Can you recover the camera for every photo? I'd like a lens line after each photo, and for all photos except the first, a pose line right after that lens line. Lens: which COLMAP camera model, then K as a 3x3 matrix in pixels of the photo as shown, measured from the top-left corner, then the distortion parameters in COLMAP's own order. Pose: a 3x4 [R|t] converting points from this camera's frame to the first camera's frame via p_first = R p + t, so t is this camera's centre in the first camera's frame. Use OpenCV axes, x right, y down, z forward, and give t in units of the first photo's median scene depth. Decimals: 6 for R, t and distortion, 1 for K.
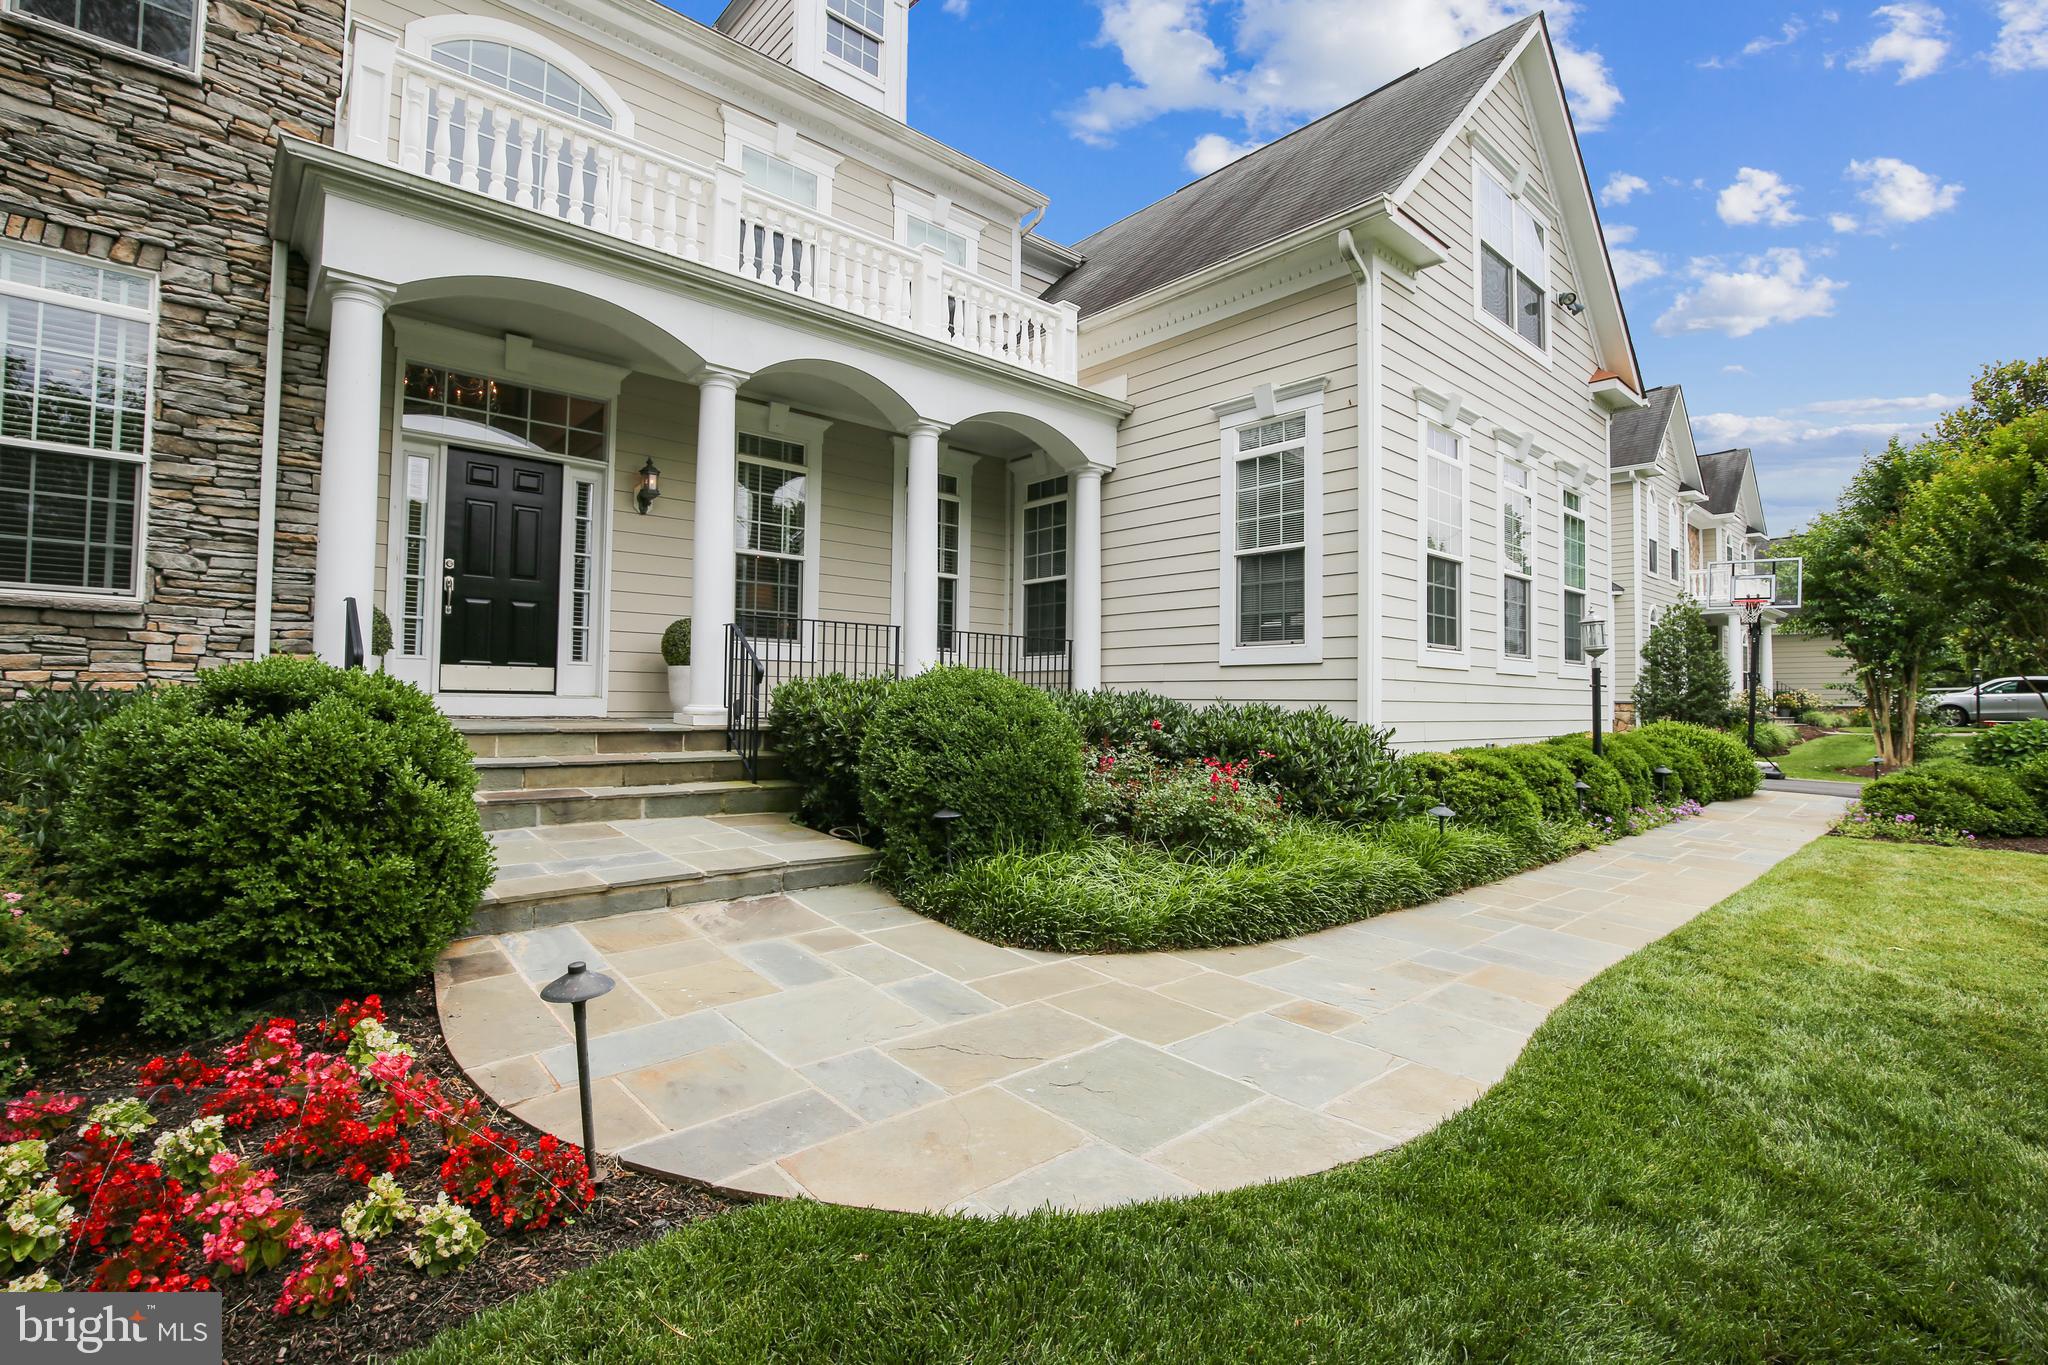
lens RADIAL K [[937.5, 0, 1015.6], [0, 937.5, 639.0], [0, 0, 1]] dist [-0.002781, 0.000646]
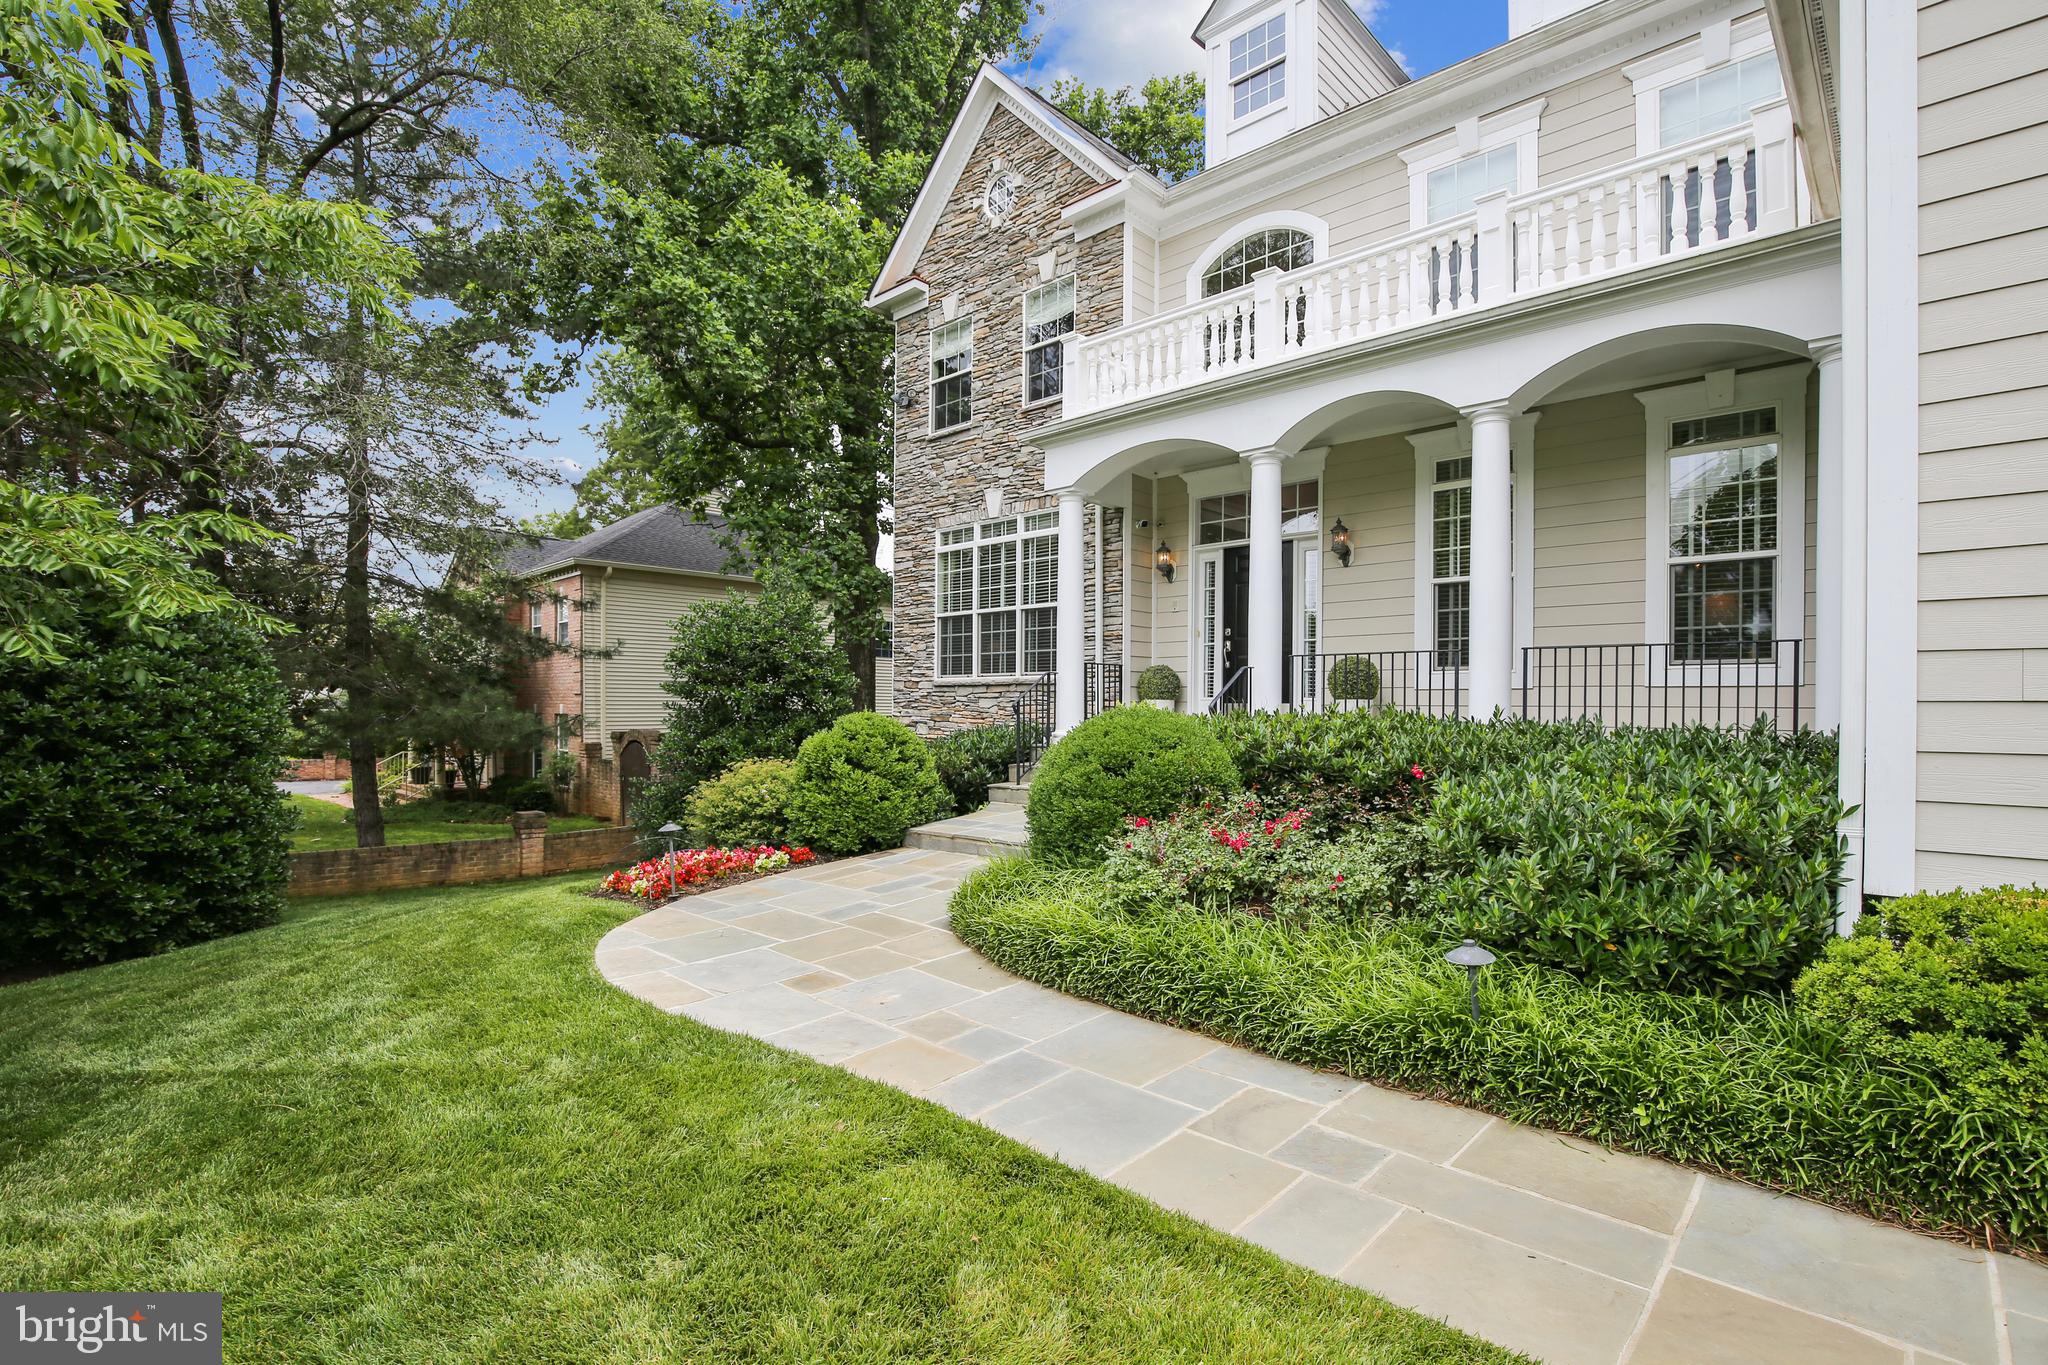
lens RADIAL K [[937.5, 0, 1015.6], [0, 937.5, 639.0], [0, 0, 1]] dist [-0.002781, 0.000646]
pose [[0.085890, -0.084206, -0.992740, 1.249007], [0.048216, 0.995606, -0.080277, 0.045361], [0.995137, -0.040970, 0.089572, 0.901665]]
